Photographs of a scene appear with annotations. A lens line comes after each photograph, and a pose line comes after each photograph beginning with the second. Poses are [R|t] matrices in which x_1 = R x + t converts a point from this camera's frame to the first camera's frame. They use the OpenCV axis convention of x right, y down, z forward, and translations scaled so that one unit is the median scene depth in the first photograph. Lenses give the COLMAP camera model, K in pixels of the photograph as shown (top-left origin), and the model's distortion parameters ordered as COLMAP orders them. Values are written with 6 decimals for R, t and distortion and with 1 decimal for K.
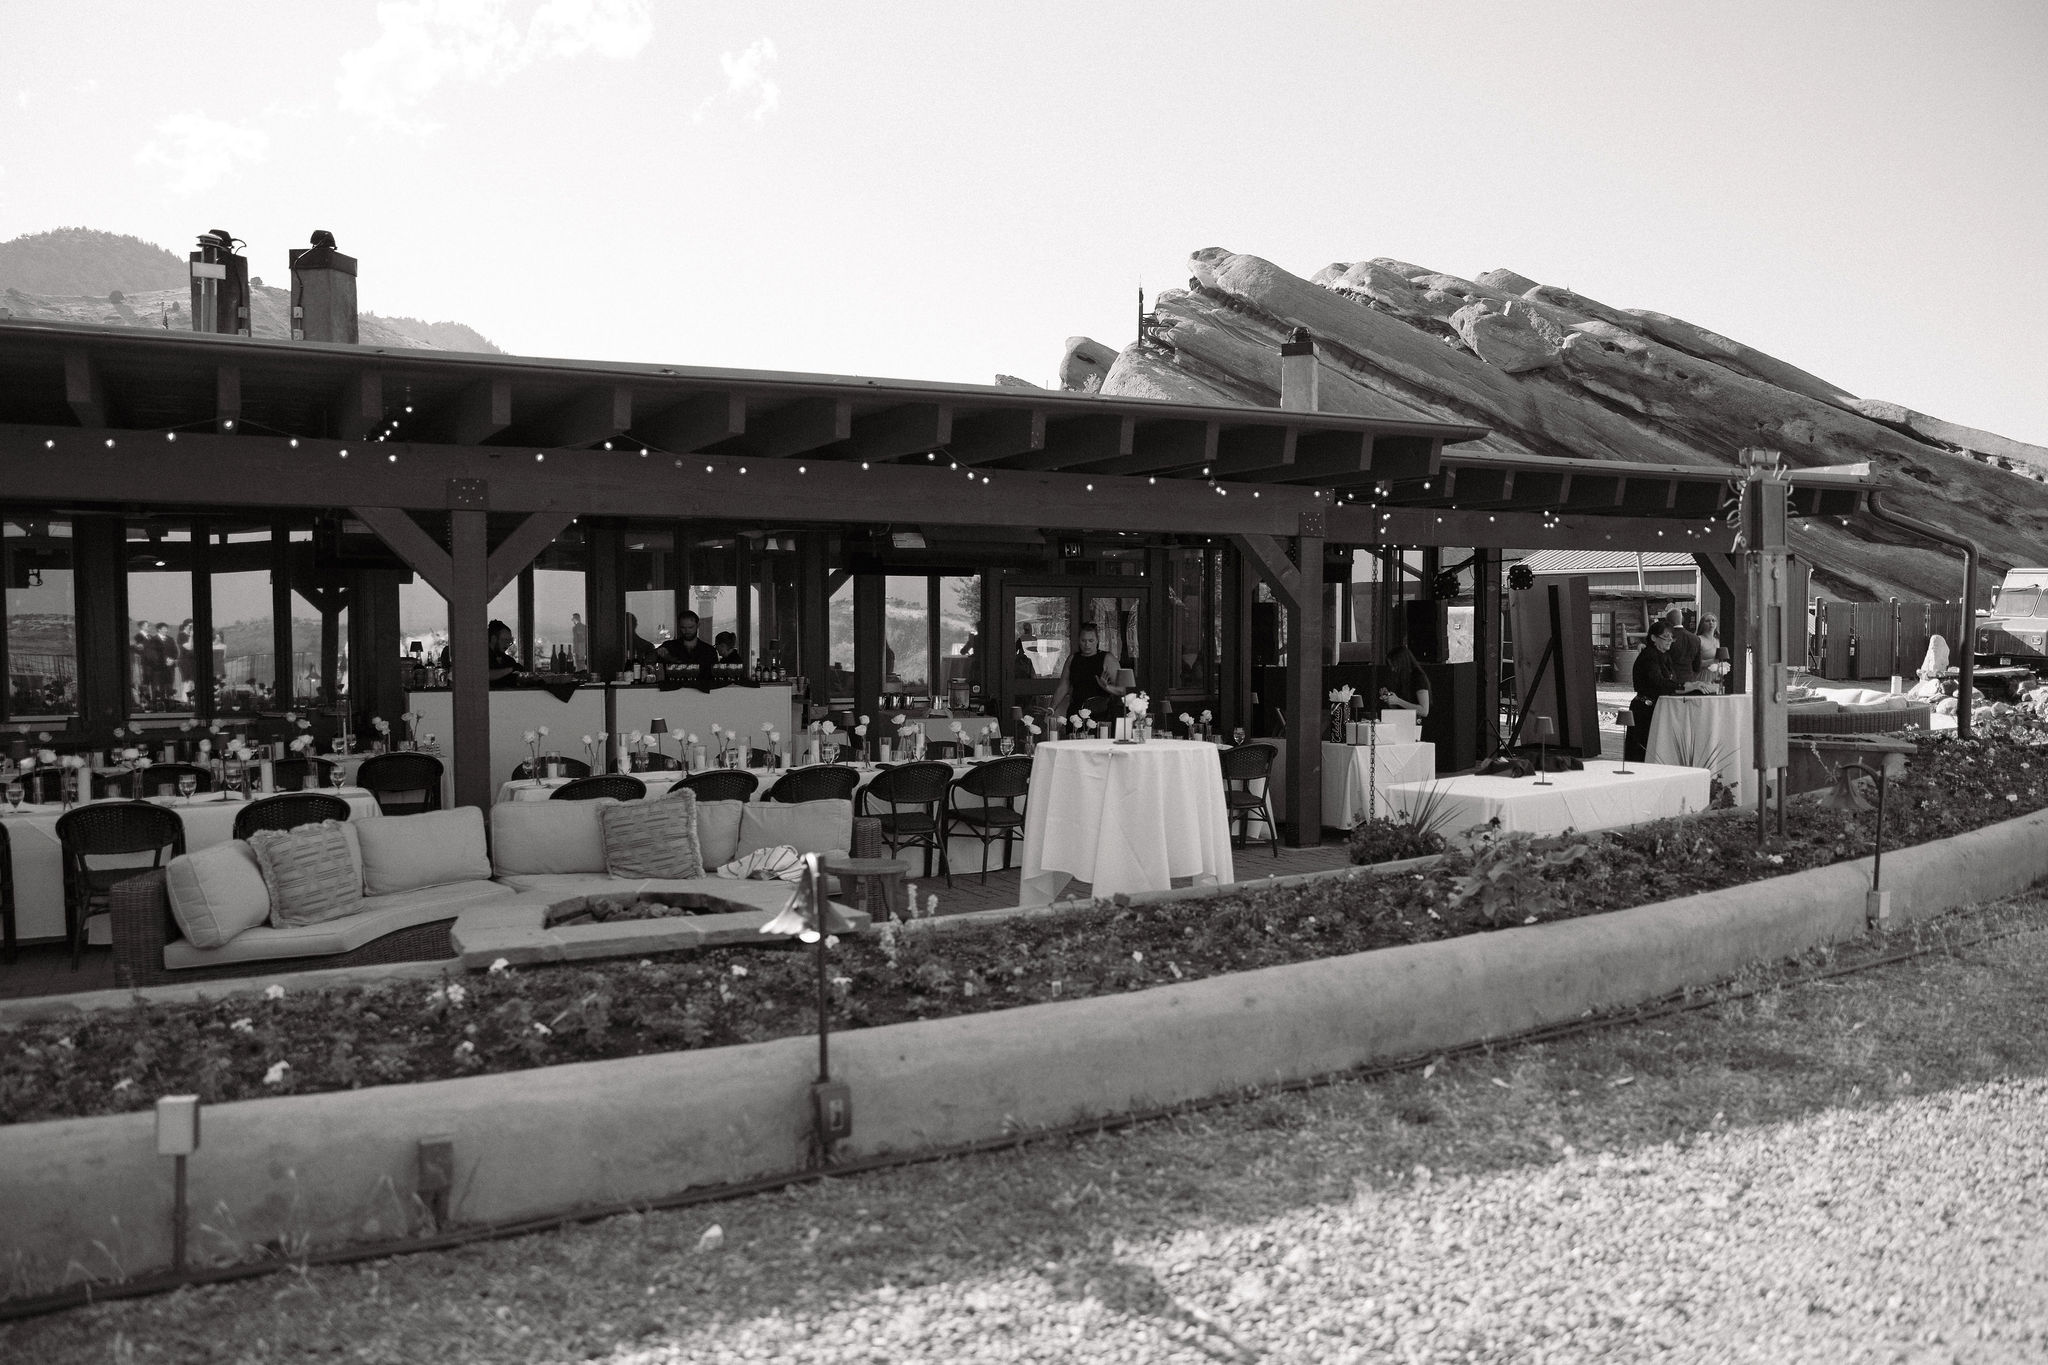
lens RADIAL K [[1648.3, 0, 1023.6], [0, 1648.3, 683.5], [0, 0, 1]] dist [0.029537, -0.013939]
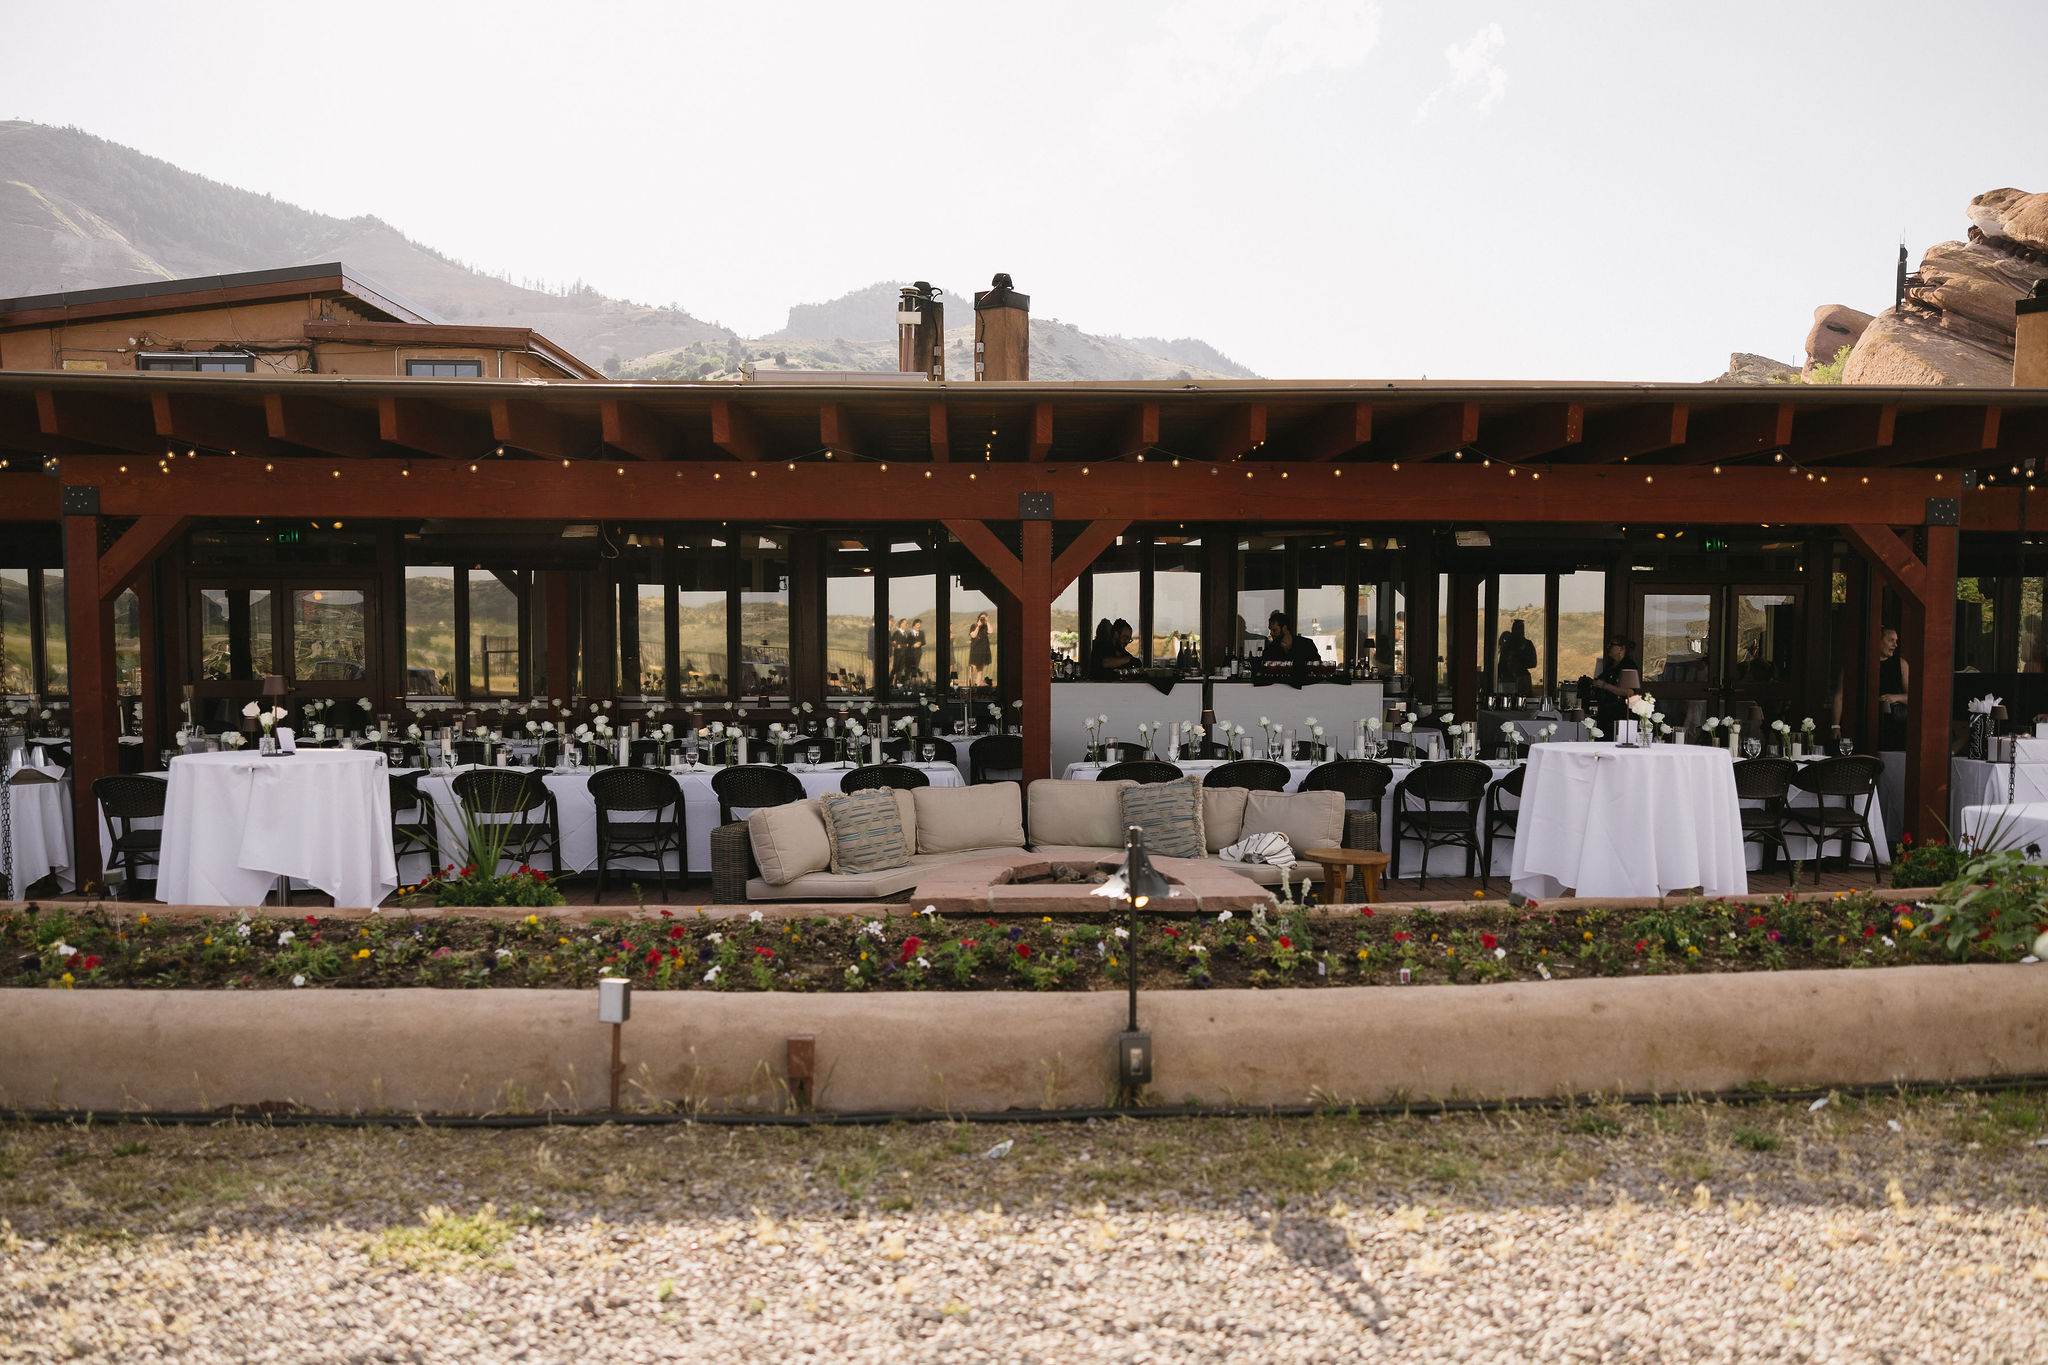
lens RADIAL K [[1648.3, 0, 1021.1], [0, 1648.3, 680.5], [0, 0, 1]] dist [0.029537, -0.013939]
pose [[0.905563, 0.017899, -0.423833, 0.226286], [-0.018666, 0.999823, 0.002341, 0.003129], [0.423800, 0.005791, 0.905737, -0.031619]]
